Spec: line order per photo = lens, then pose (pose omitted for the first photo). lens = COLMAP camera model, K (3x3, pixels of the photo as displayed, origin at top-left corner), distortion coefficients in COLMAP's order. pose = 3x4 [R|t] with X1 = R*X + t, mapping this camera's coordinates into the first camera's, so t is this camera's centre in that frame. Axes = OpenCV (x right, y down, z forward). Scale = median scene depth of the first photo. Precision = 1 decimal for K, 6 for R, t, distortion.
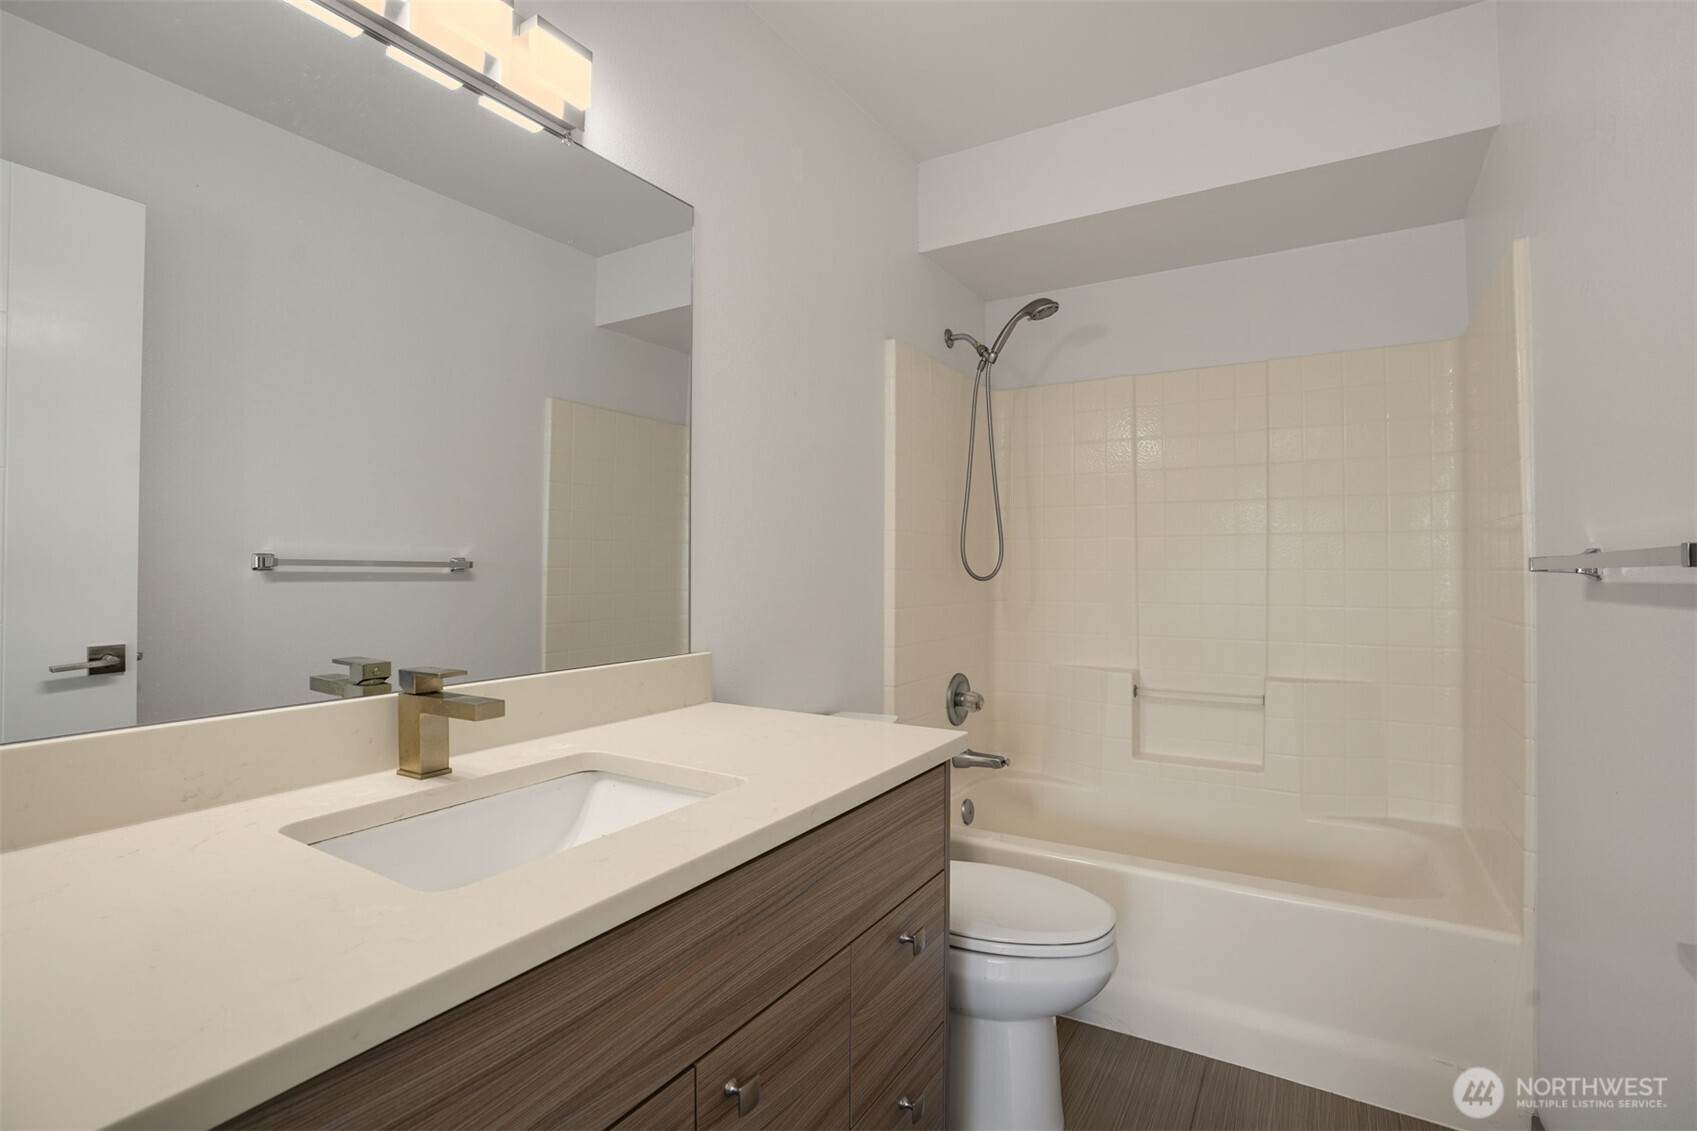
lens RADIAL K [[791.0, 0, 858.2], [0, 791.0, 550.6], [0, 0, 1]] dist [-0.027083, 0.000450]
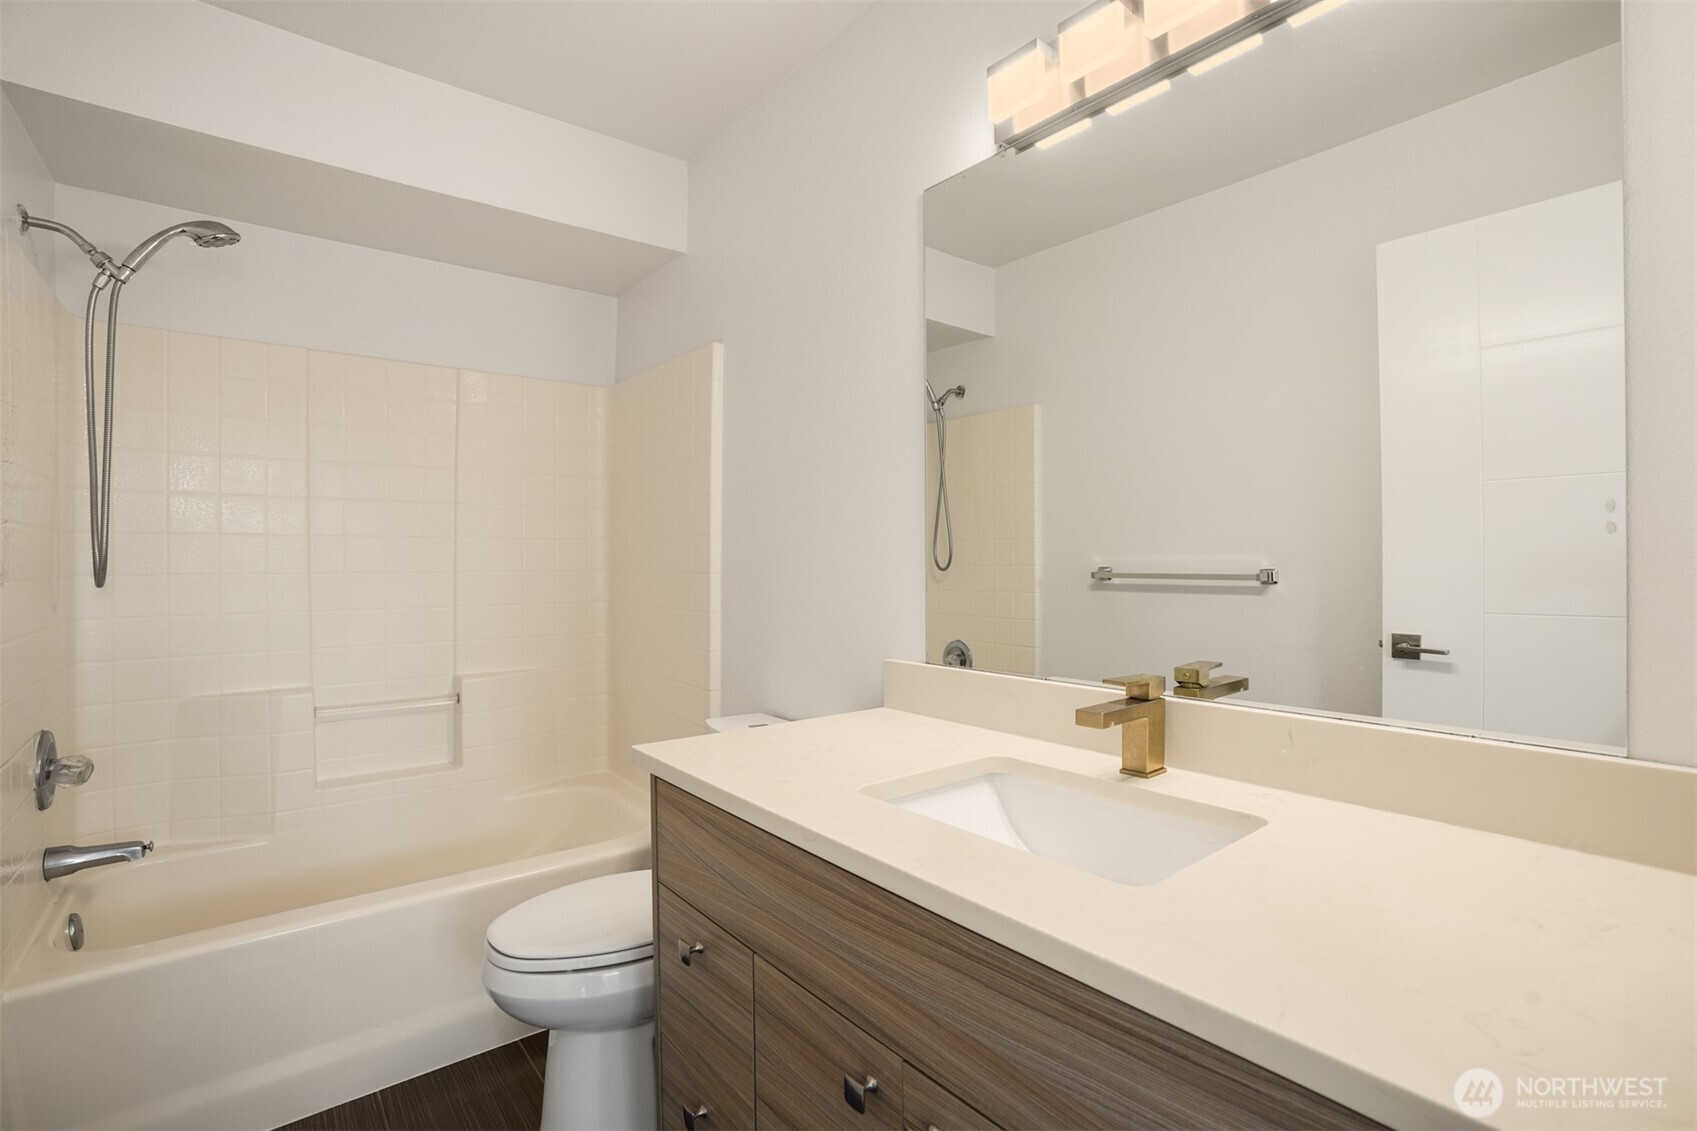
lens RADIAL K [[791.0, 0, 858.2], [0, 791.0, 550.6], [0, 0, 1]] dist [-0.027083, 0.000450]
pose [[0.341717, 0.011305, 0.939735, -0.264619], [-0.012877, 0.999890, -0.007346, -0.000979], [-0.939715, -0.009591, 0.341825, 0.152326]]
